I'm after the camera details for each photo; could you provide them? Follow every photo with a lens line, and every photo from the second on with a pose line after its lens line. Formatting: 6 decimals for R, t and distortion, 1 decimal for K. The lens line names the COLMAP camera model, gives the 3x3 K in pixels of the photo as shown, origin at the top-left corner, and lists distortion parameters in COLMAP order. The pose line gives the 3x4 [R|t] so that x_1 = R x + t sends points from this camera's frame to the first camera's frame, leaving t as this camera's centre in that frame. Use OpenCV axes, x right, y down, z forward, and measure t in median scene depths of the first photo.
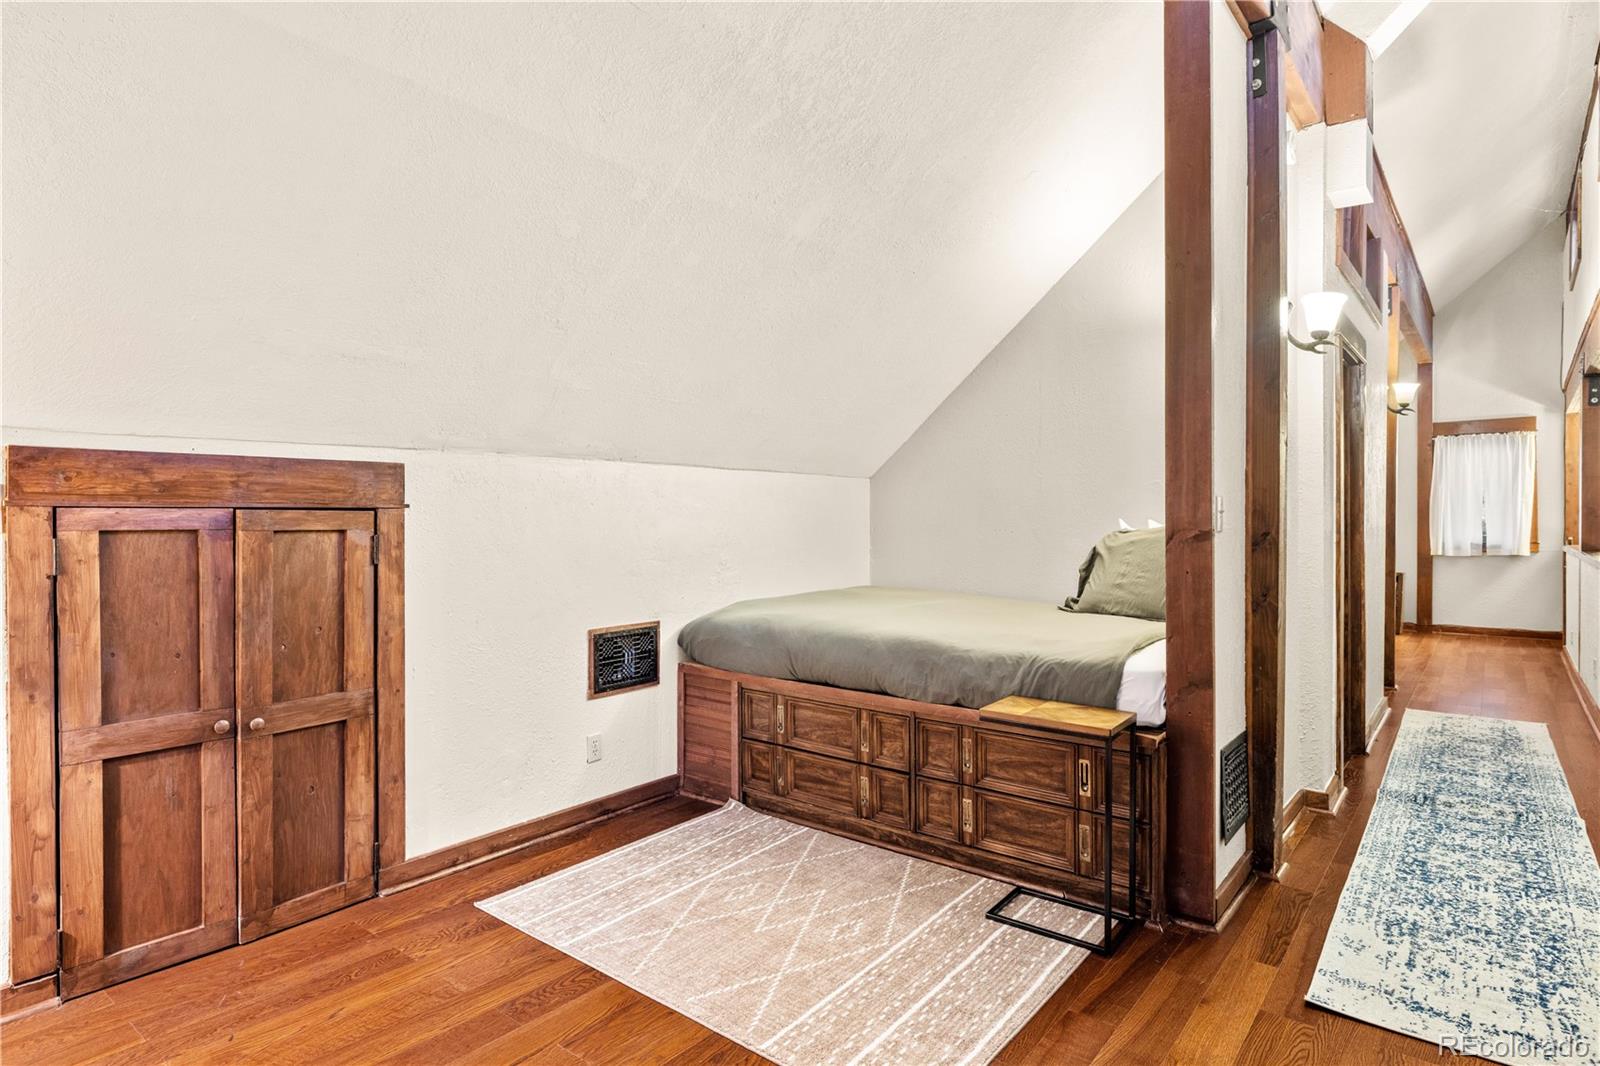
lens RADIAL K [[863.9, 0, 801.6], [0, 863.9, 533.7], [0, 0, 1]] dist [-0.001072, 0.001370]
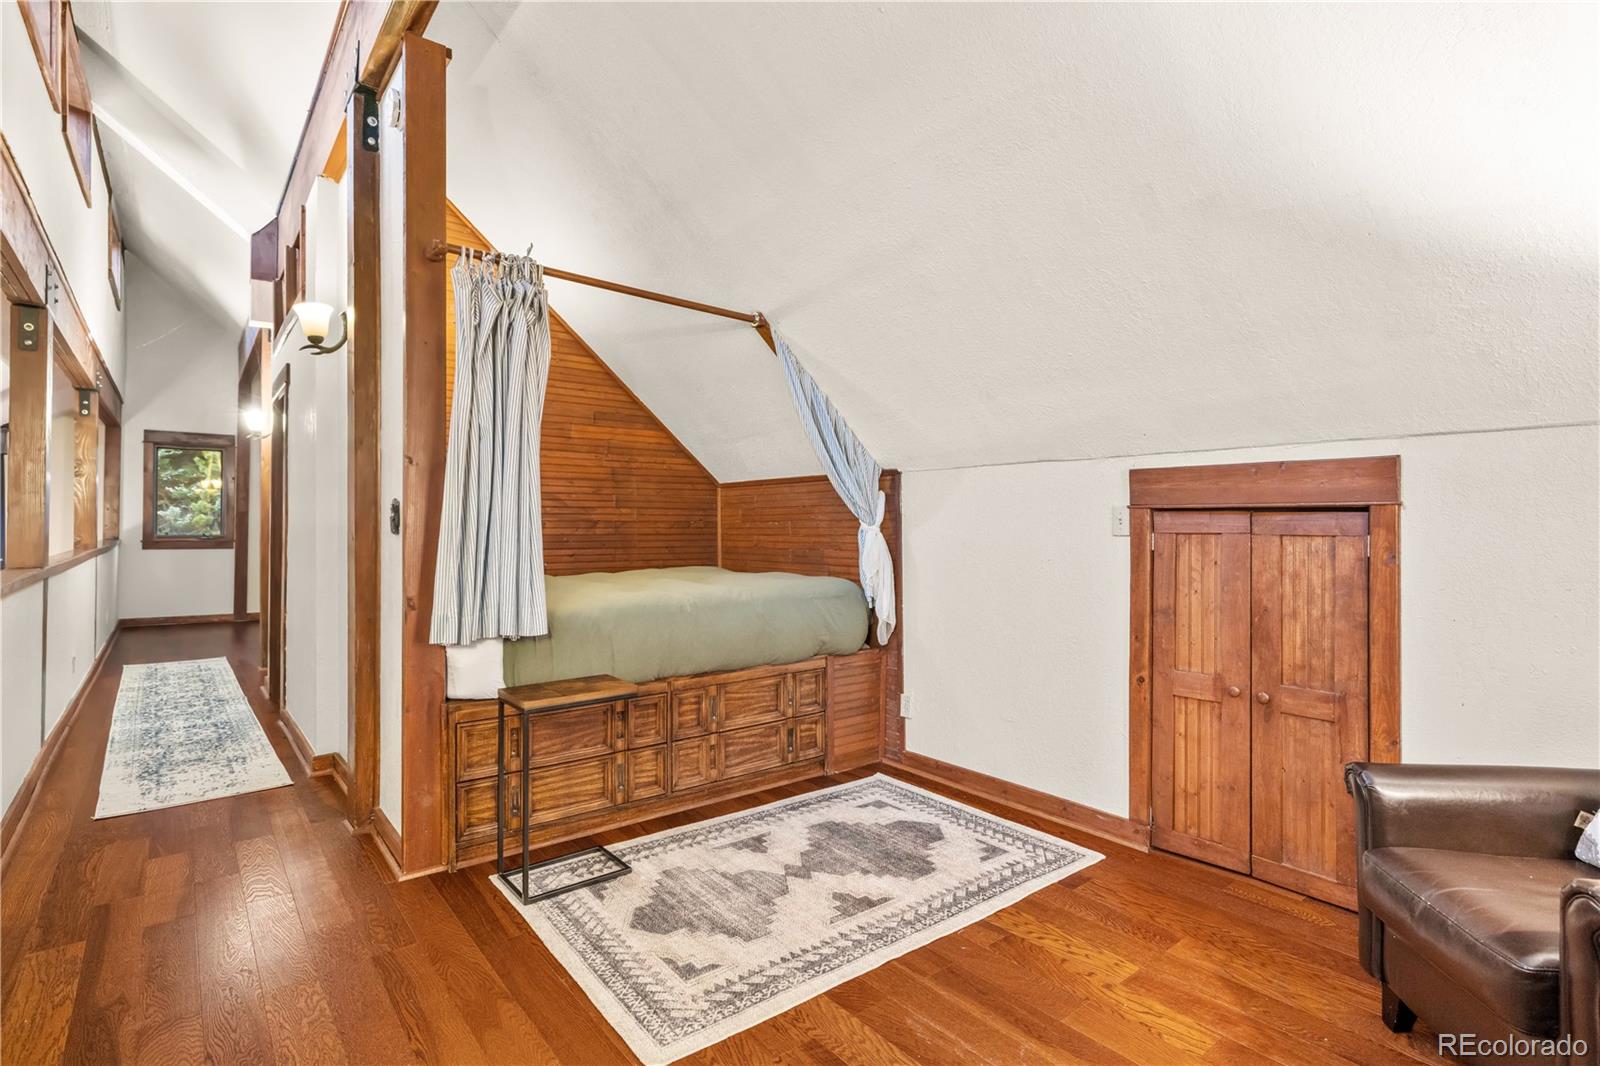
lens RADIAL K [[771.5, 0, 783.7], [0, 771.5, 521.7], [0, 0, 1]] dist [-0.006125, 0.000840]
pose [[-0.219093, 0.007864, -0.975672, 1.494461], [-0.019441, 0.999734, 0.012424, -0.037291], [0.975510, 0.021690, -0.218882, 1.859773]]
